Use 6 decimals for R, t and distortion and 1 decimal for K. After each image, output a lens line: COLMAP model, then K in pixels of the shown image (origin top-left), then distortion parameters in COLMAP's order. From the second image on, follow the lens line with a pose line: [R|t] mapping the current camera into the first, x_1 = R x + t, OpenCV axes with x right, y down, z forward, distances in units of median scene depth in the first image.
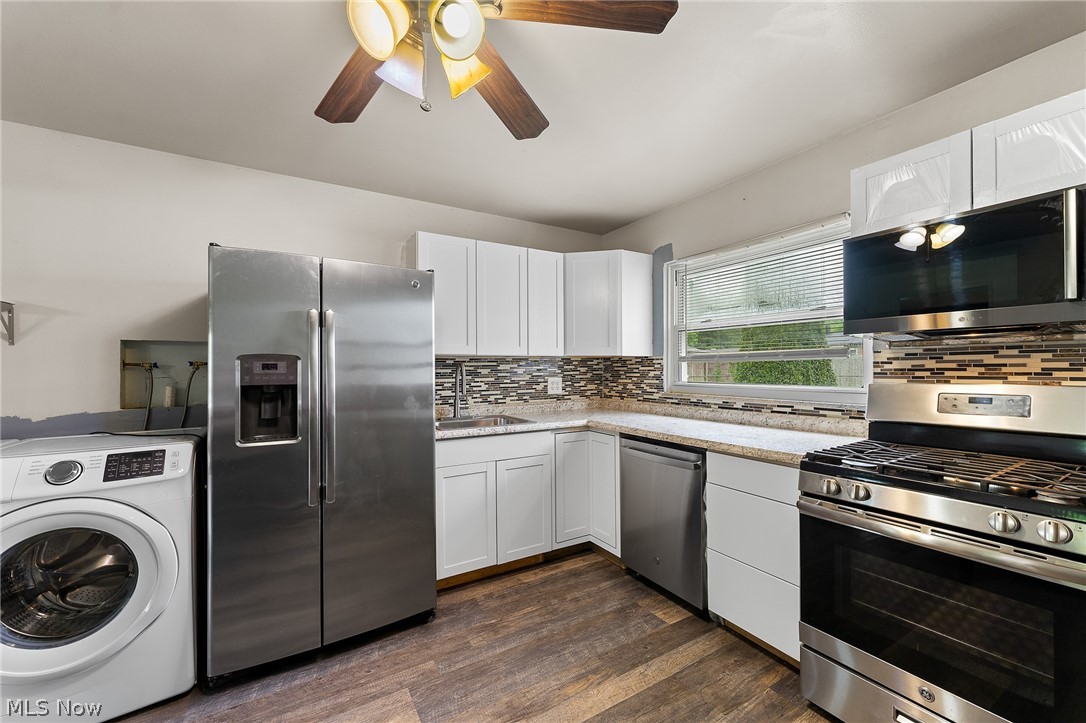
lens RADIAL K [[436.8, 0, 543.8], [0, 436.8, 358.8], [0, 0, 1]] dist [-0.000225, 0.000320]
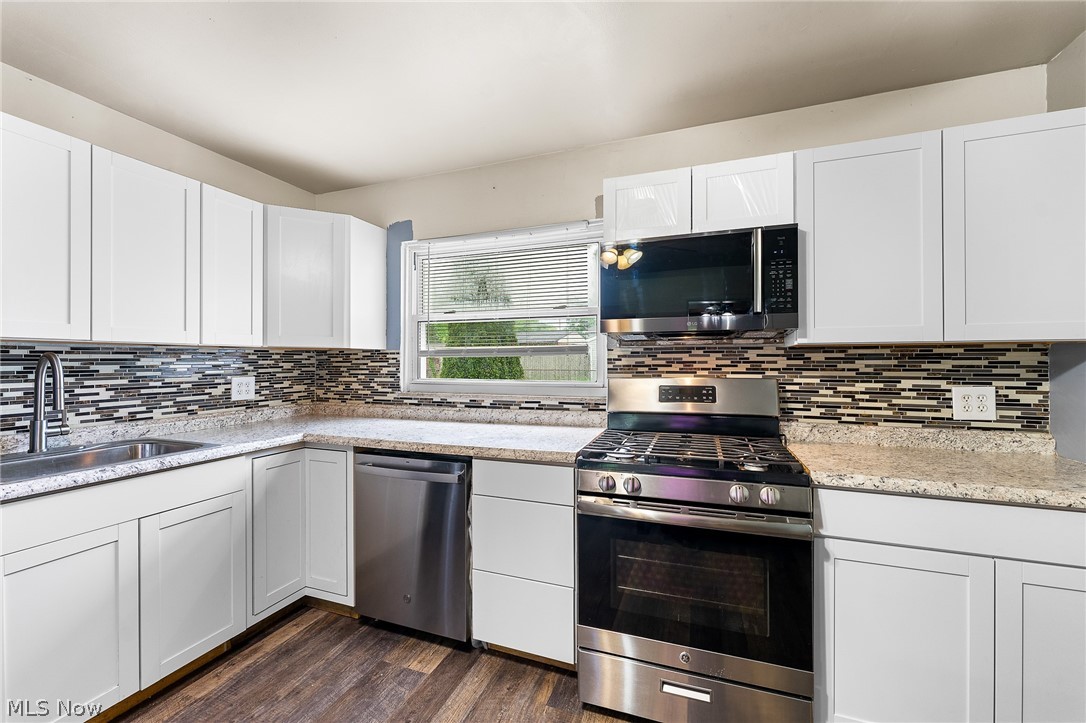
lens RADIAL K [[436.8, 0, 543.8], [0, 436.8, 358.8], [0, 0, 1]] dist [-0.000225, 0.000320]
pose [[0.777287, 0.008559, 0.629088, -0.058798], [-0.015676, 0.999861, 0.005765, 0.002679], [-0.628951, -0.014342, 0.777313, 0.196388]]
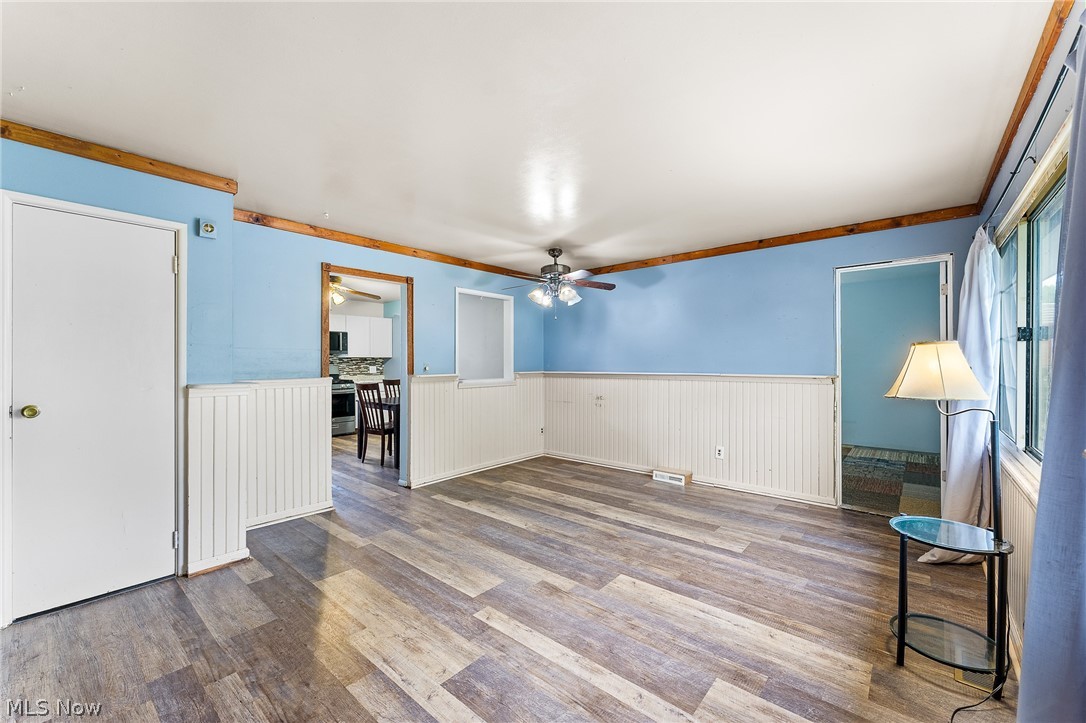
lens RADIAL K [[436.8, 0, 543.8], [0, 436.8, 358.8], [0, 0, 1]] dist [-0.000225, 0.000320]
pose [[-0.311501, 0.011094, 0.950181, -2.711222], [-0.014030, 0.999769, -0.016272, 0.018894], [-0.950142, -0.018400, -0.311273, 0.102366]]
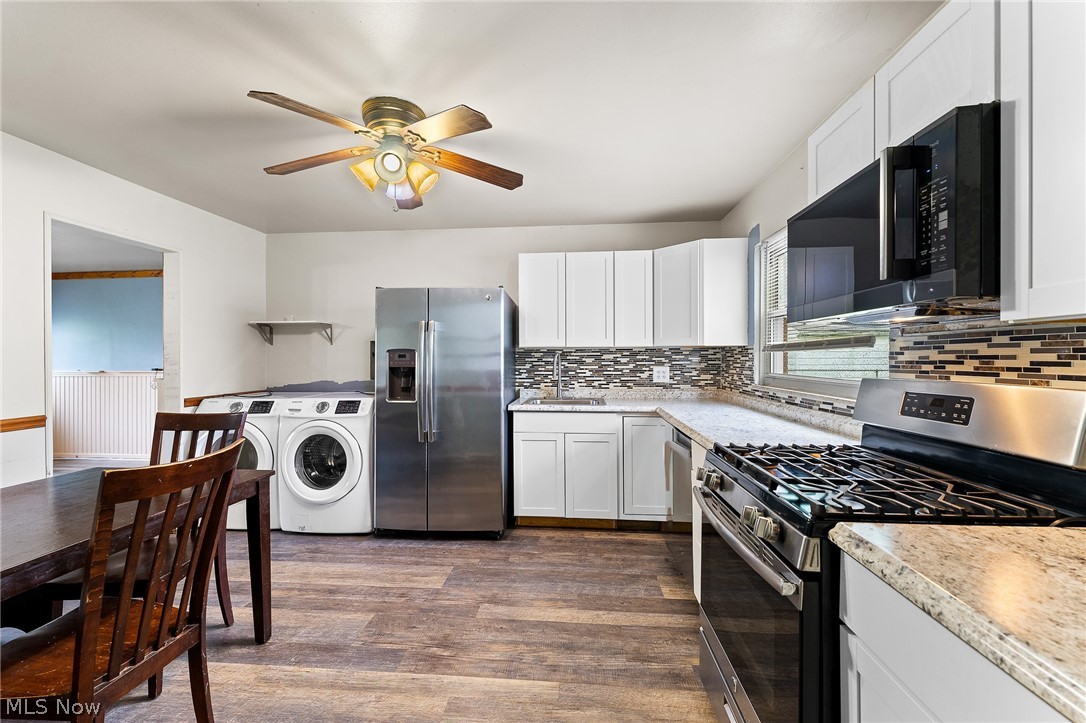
lens RADIAL K [[444.8, 0, 542.8], [0, 444.8, 350.7], [0, 0, 1]] dist [-0.000540, -0.000008]
pose [[0.804123, -0.004443, -0.594446, 0.601213], [0.009077, 0.999947, 0.004804, -0.004814], [0.594394, -0.009258, 0.804121, -0.040952]]
